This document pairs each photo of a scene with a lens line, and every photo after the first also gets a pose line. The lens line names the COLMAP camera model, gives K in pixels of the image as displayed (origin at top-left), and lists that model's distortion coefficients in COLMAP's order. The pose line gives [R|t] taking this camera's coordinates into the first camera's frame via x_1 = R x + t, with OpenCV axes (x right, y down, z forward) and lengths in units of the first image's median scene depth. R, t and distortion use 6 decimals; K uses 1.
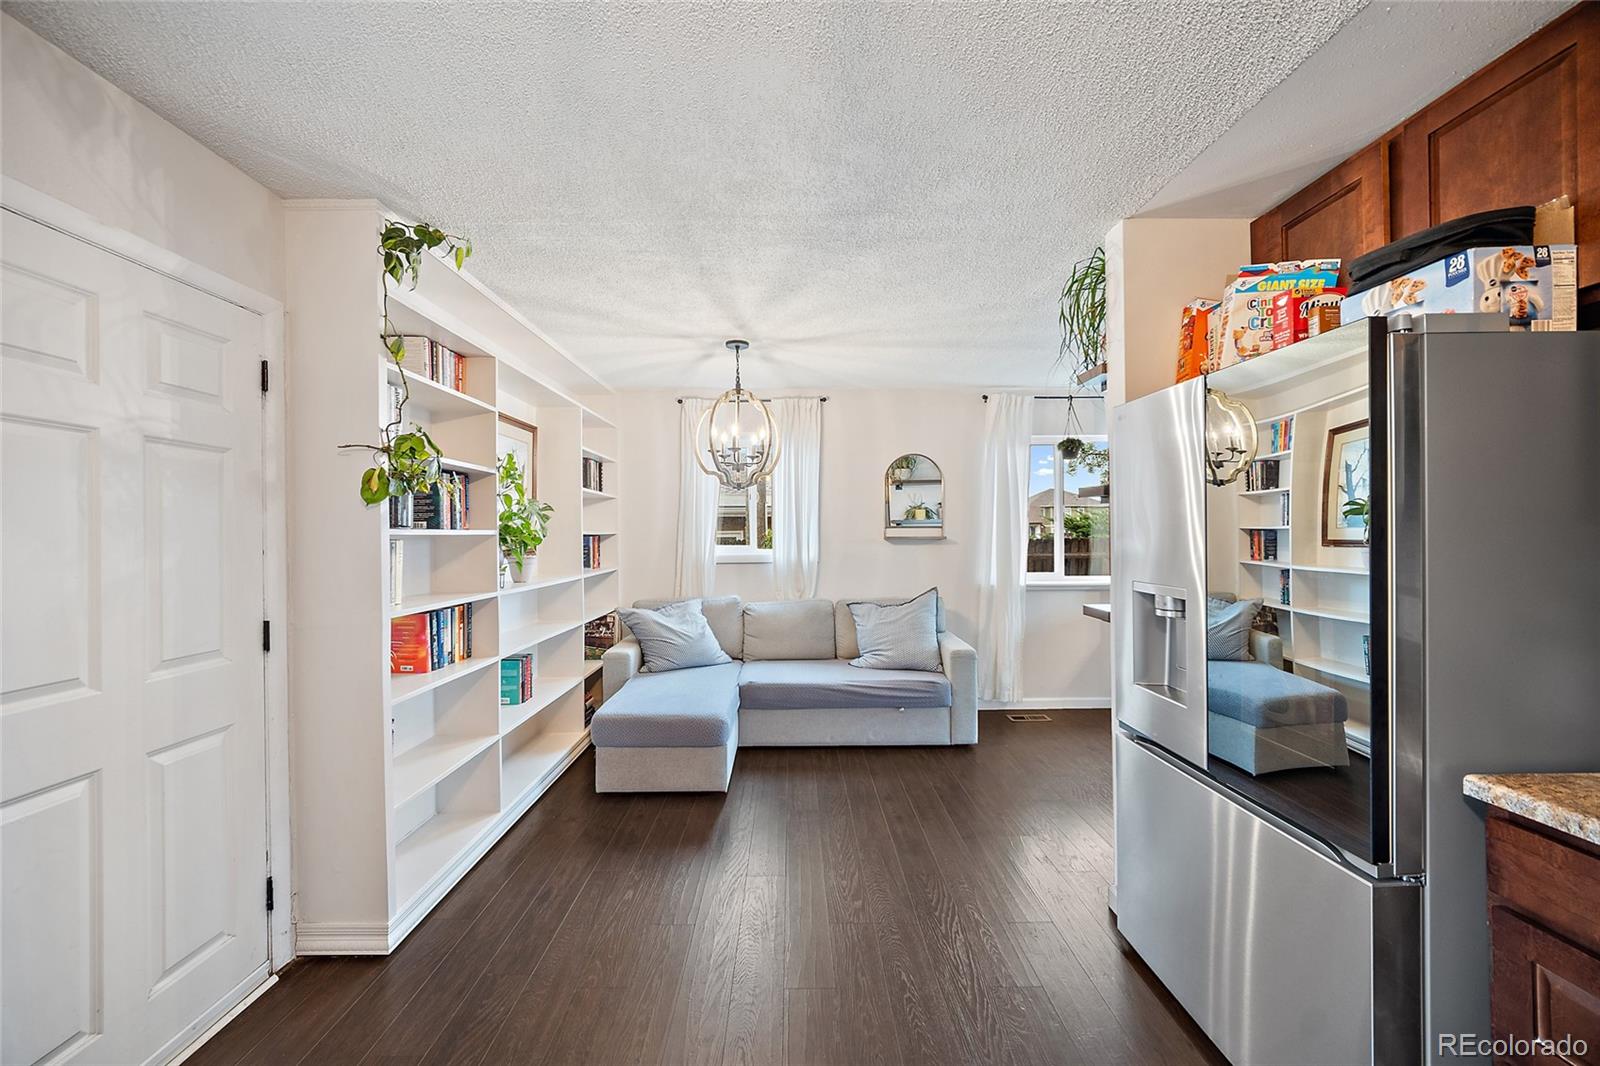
lens RADIAL K [[624.9, 0, 796.4], [0, 624.9, 531.8], [0, 0, 1]] dist [-0.004164, -0.000443]
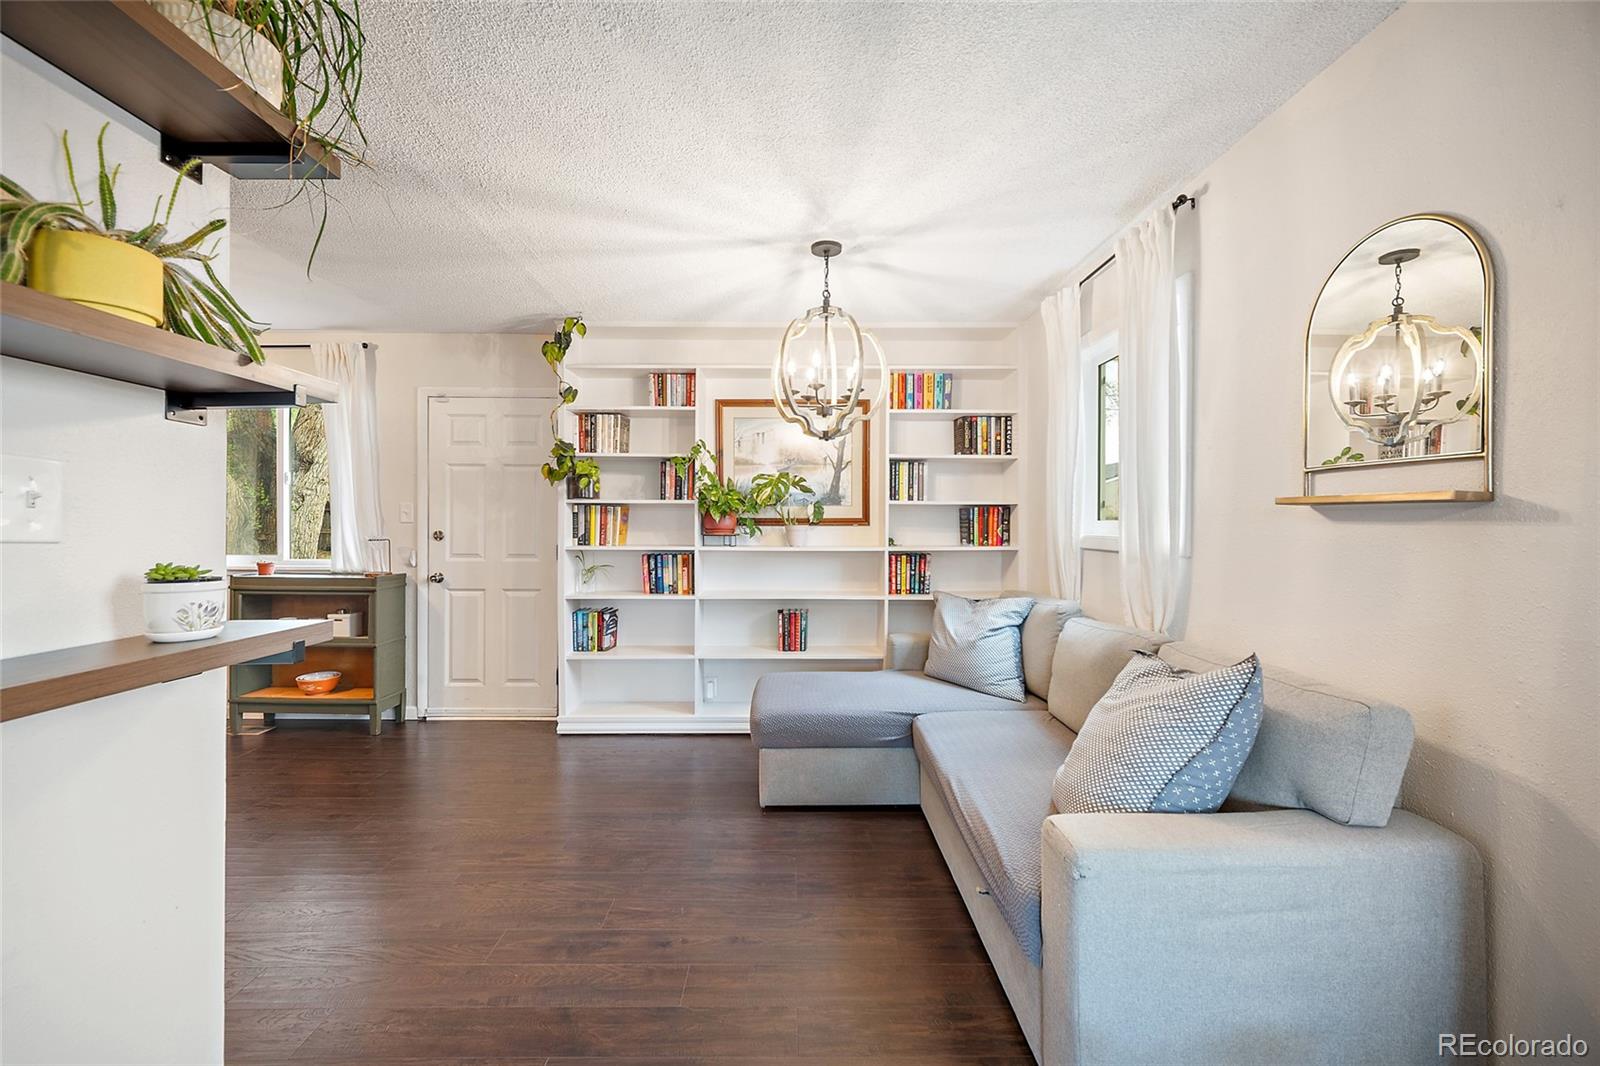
lens RADIAL K [[630.1, 0, 794.3], [0, 630.1, 521.8], [0, 0, 1]] dist [-0.000717, -0.000165]
pose [[0.002143, 0.005883, -0.999980, 0.561277], [-0.004504, 0.999973, 0.005873, 0.022463], [0.999988, 0.004491, 0.002170, 0.798973]]
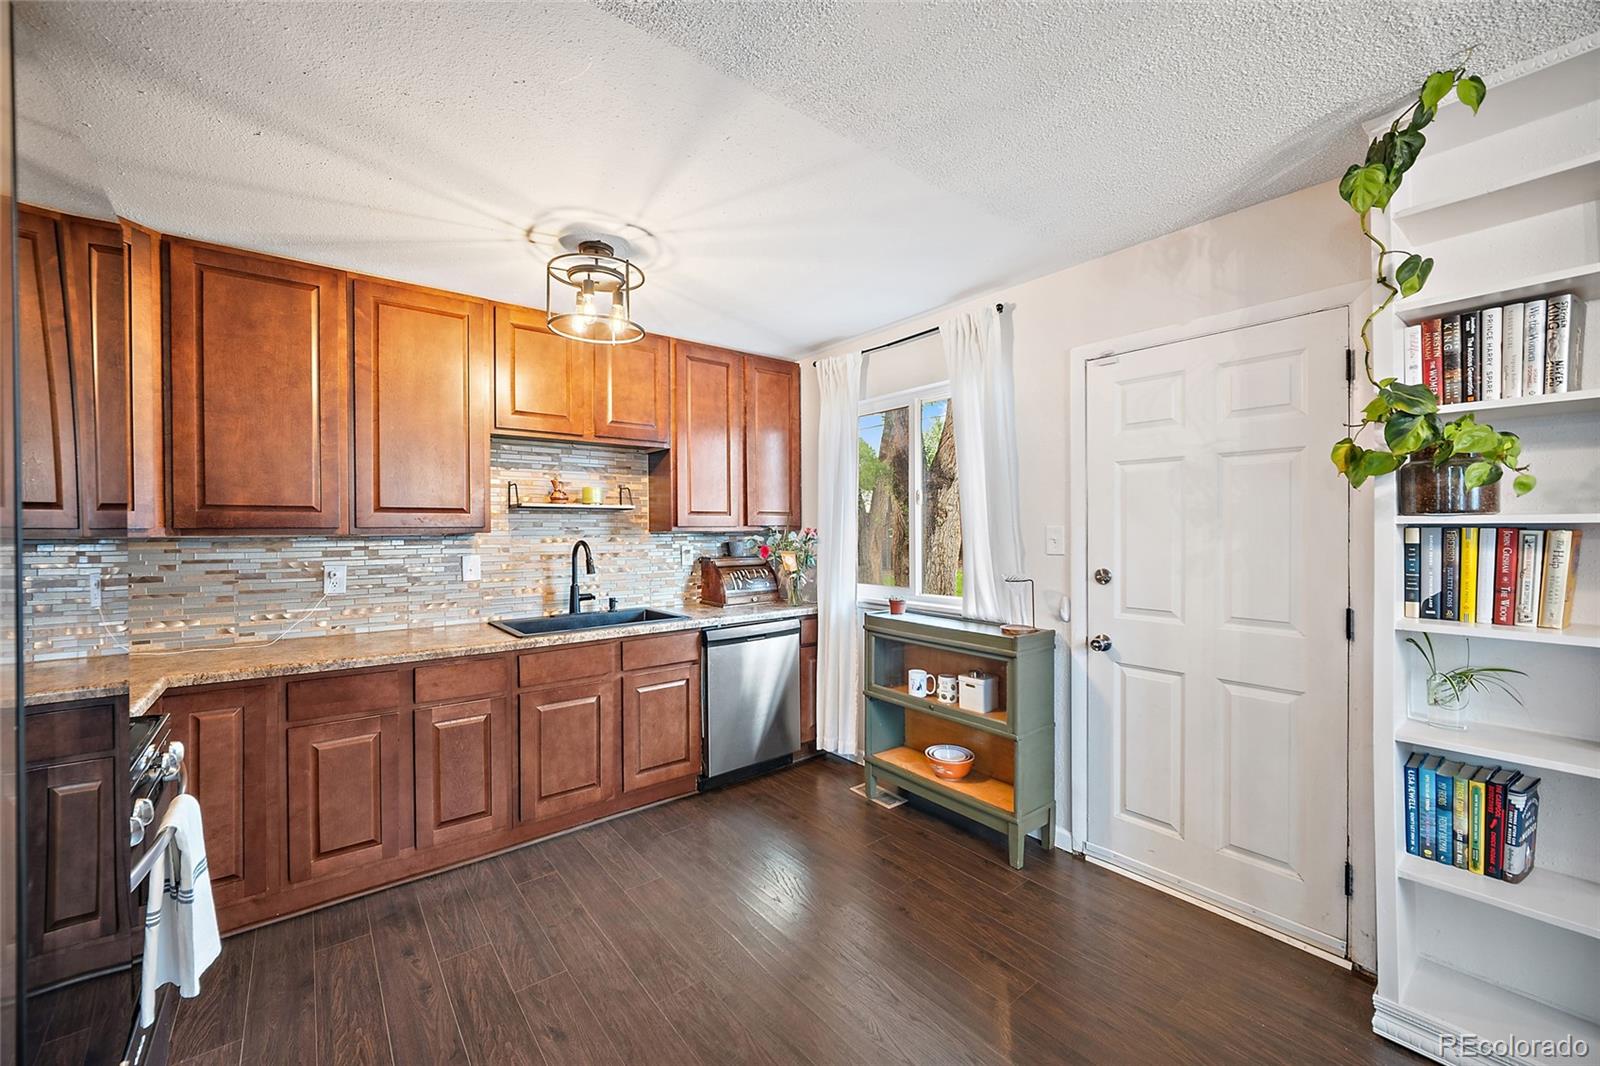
lens RADIAL K [[624.9, 0, 796.4], [0, 624.9, 531.8], [0, 0, 1]] dist [-0.004164, -0.000443]
pose [[-0.787237, 0.012575, -0.616523, 0.210648], [0.008332, 0.999918, 0.009755, 0.000528], [0.616595, 0.002542, -0.787277, 0.555678]]
